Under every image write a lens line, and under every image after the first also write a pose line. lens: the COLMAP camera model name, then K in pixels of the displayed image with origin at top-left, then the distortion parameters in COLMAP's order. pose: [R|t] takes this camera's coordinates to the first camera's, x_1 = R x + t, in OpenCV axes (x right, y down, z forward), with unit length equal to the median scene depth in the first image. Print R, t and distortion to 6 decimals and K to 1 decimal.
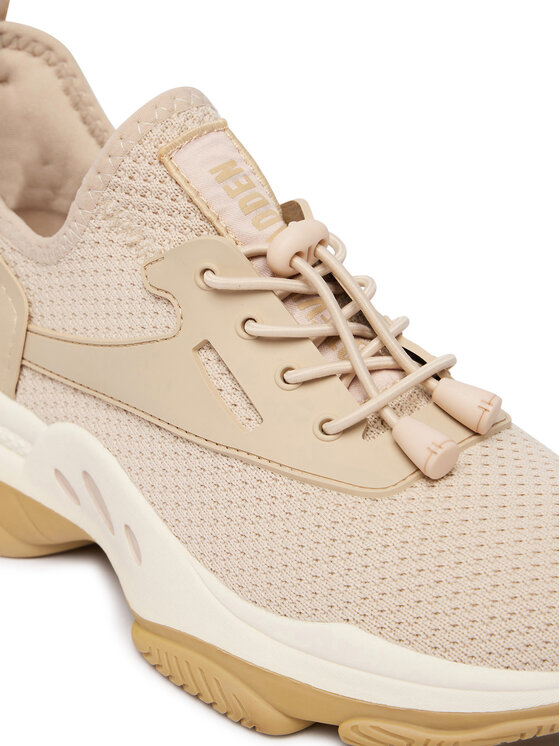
lens RADIAL K [[1866.1, 0, 279.9], [0, 1866.1, 371.5], [0, 0, 1]] dist [-0.025801, 0.000000]
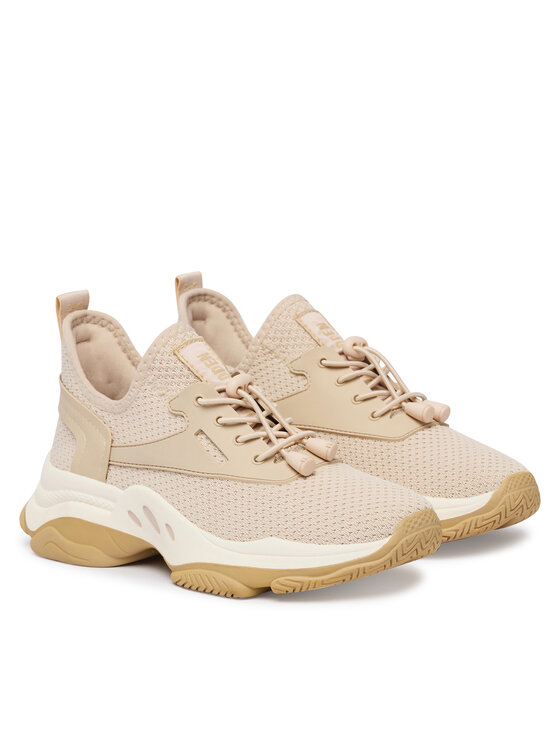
lens RADIAL K [[2184.6, 0, 281.6], [0, 2184.6, 373.7], [0, 0, 1]] dist [0.651178, 0.000000]
pose [[0.997647, -0.061854, 0.029589, -0.016002], [0.067274, 0.966407, -0.248057, 0.550600], [-0.013252, 0.249463, 0.968294, -1.463023]]
